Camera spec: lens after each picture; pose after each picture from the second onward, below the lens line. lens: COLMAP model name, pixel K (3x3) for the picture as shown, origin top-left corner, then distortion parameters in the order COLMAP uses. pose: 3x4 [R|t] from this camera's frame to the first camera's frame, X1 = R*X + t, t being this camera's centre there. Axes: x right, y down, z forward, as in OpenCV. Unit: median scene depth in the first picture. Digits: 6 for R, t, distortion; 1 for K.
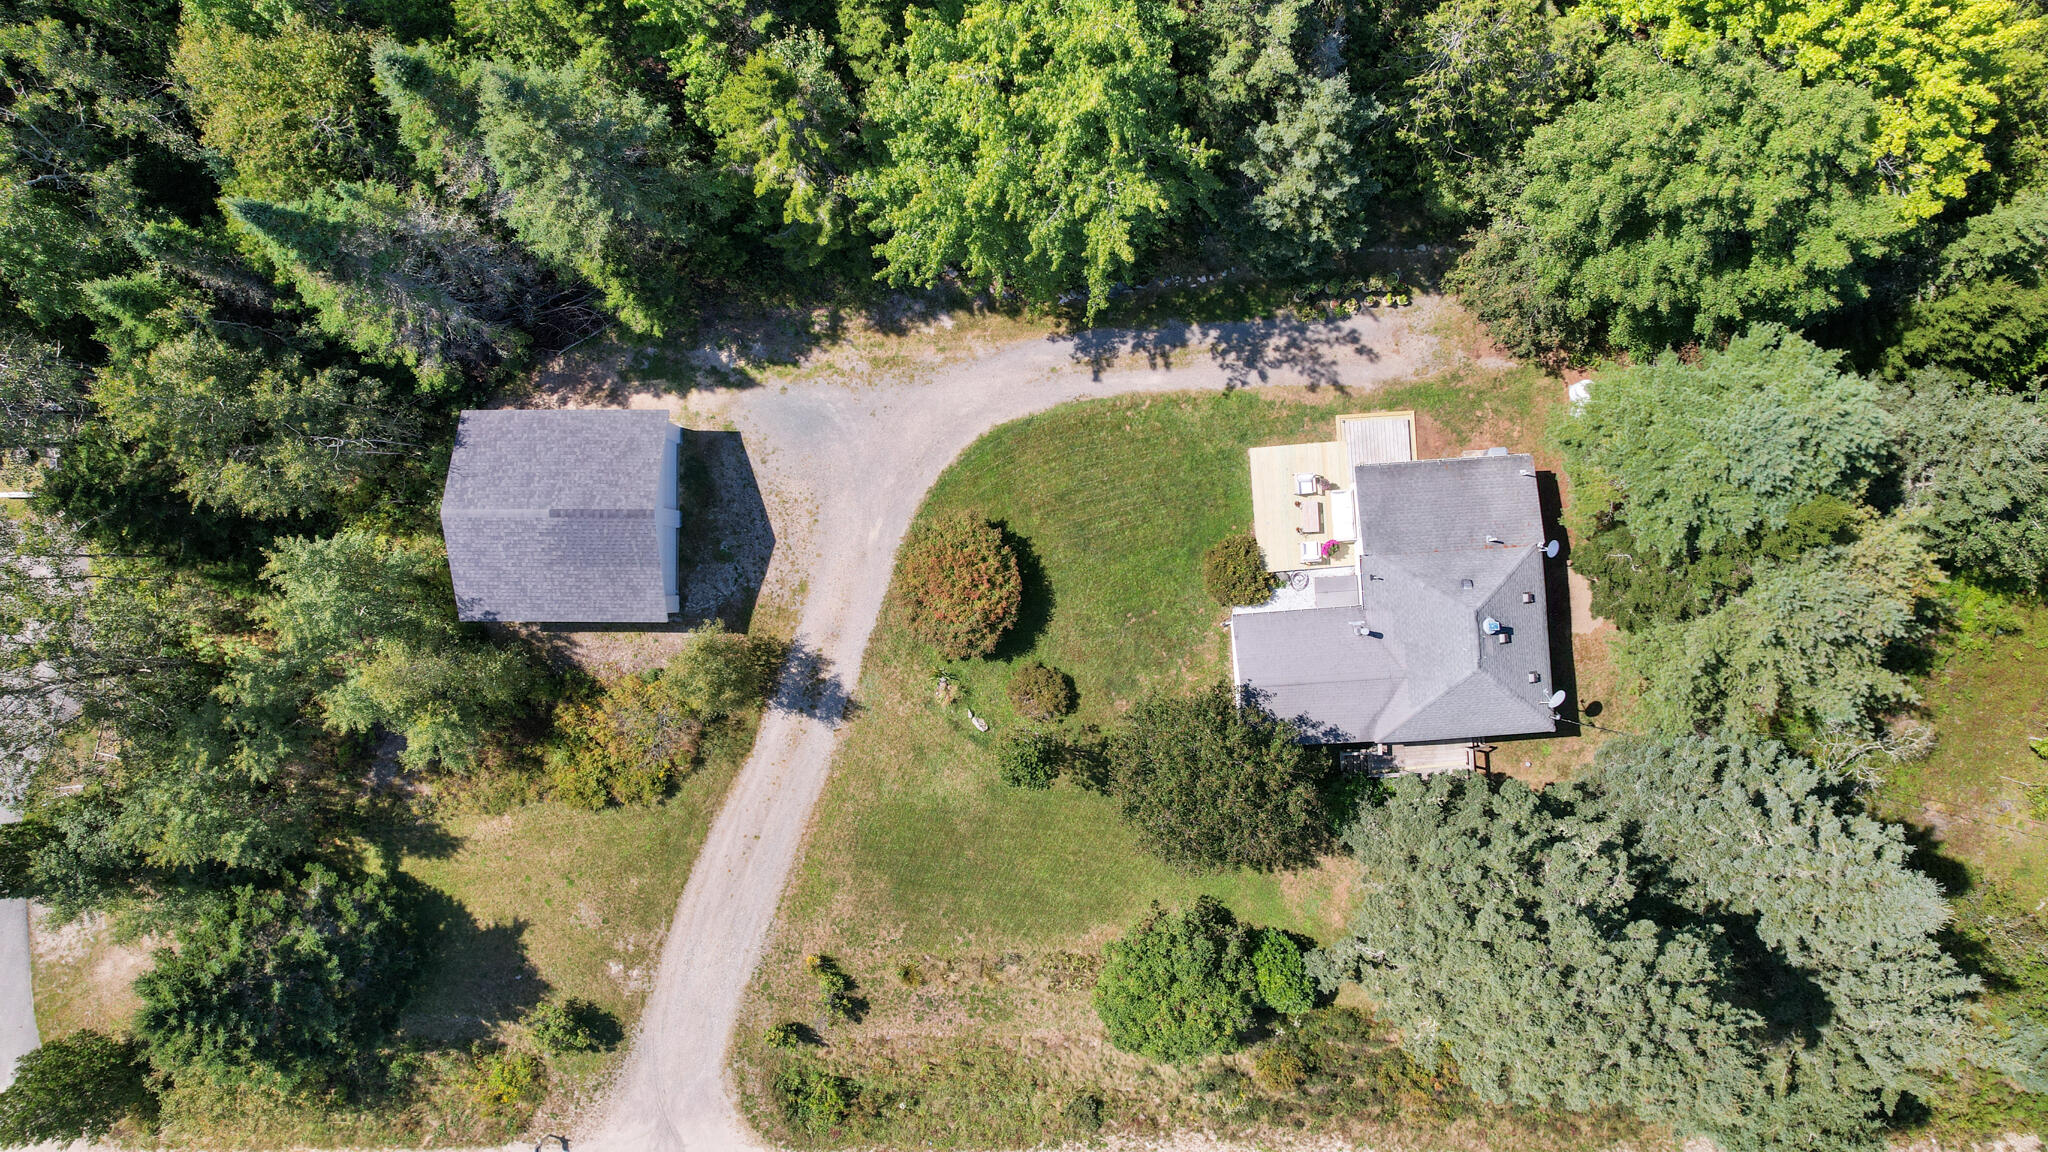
lens RADIAL K [[1341.1, 0, 1024.0], [0, 1341.1, 576.0], [0, 0, 1]] dist [-0.052654, 0.000306]
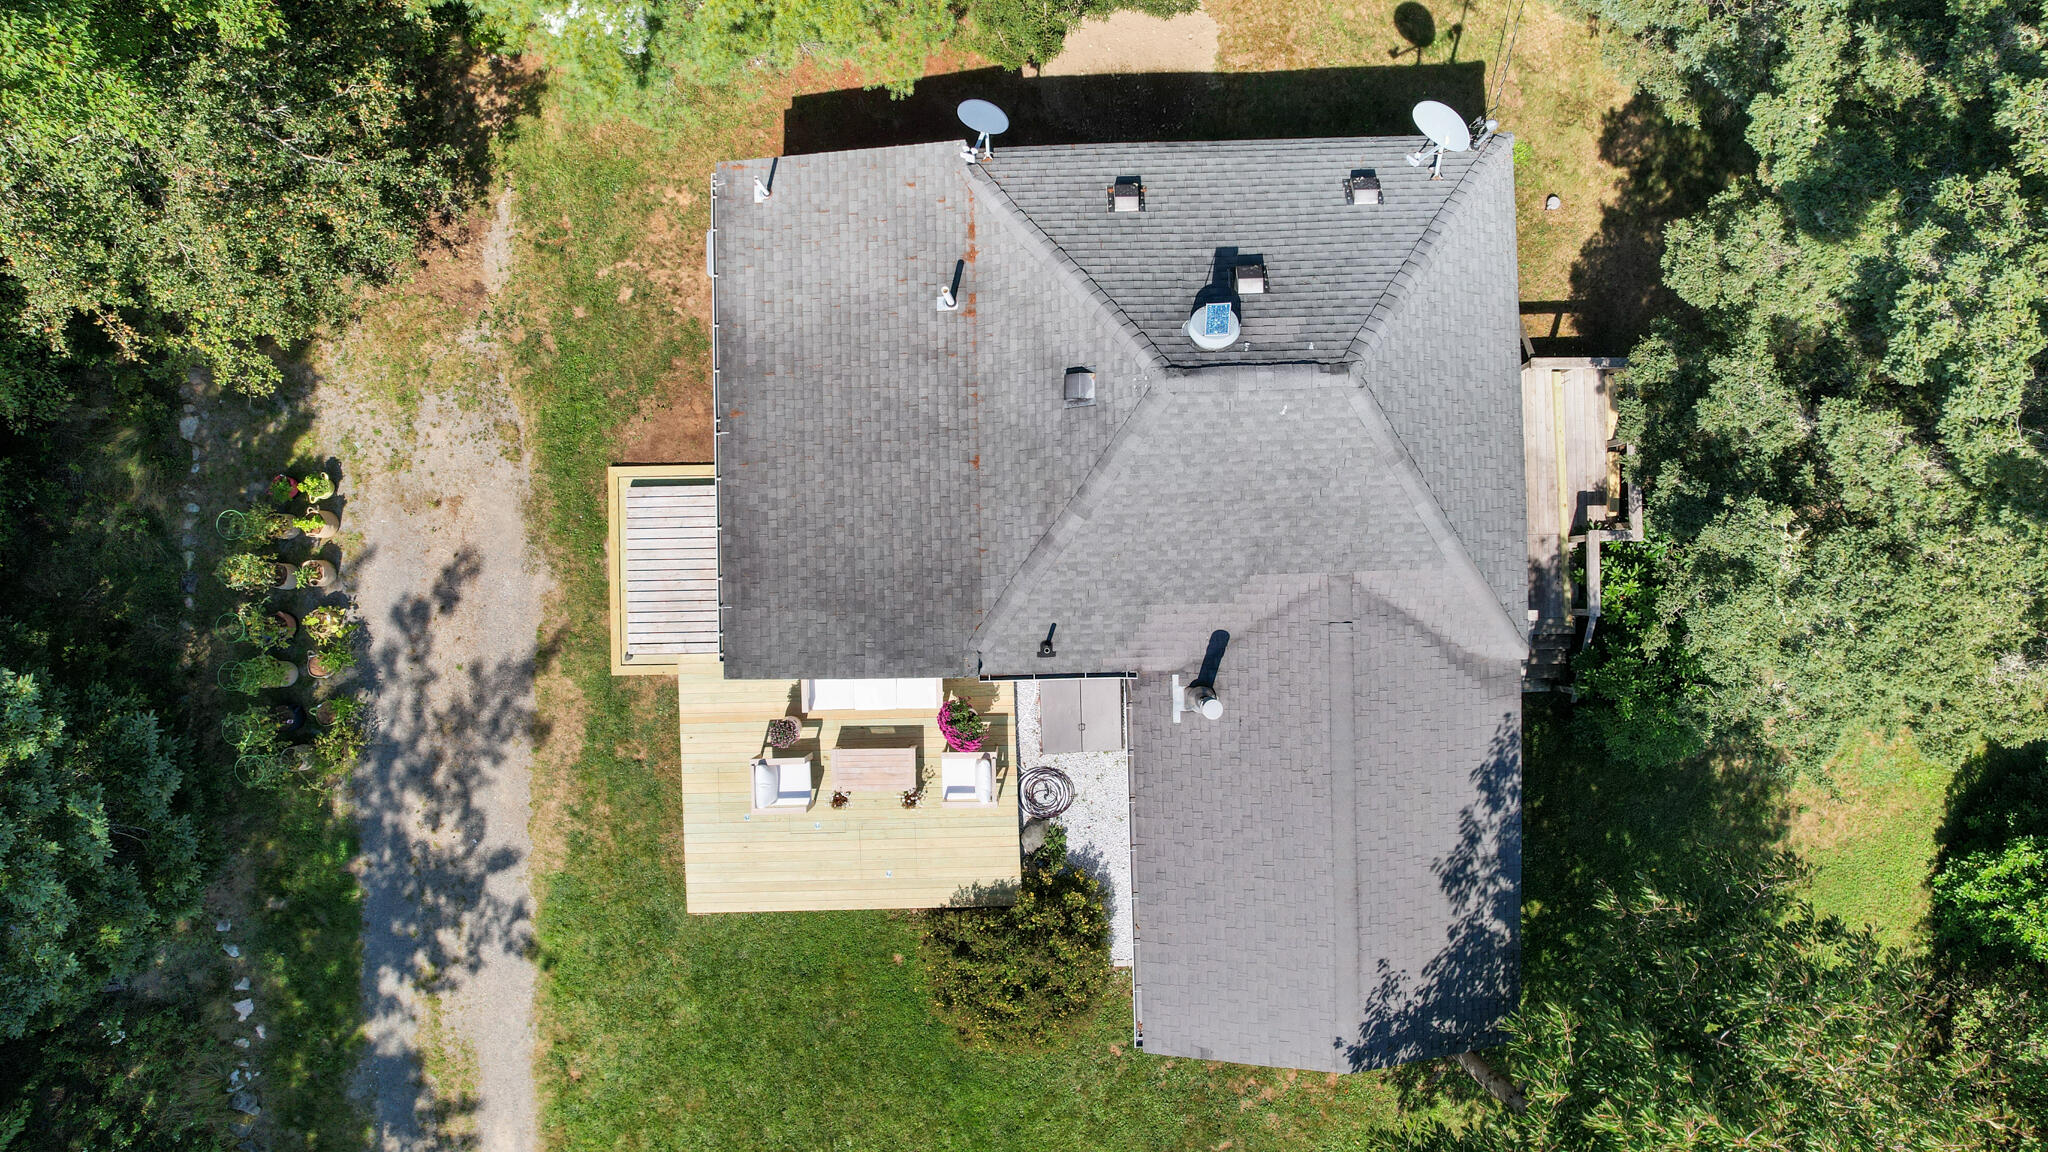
lens RADIAL K [[1341.1, 0, 1024.0], [0, 1341.1, 576.0], [0, 0, 1]] dist [-0.052654, 0.000306]
pose [[0.042221, -0.998683, 0.029143, 0.254909], [0.999095, 0.042051, -0.006418, -0.002931], [0.005184, 0.029388, 0.999555, 0.623584]]
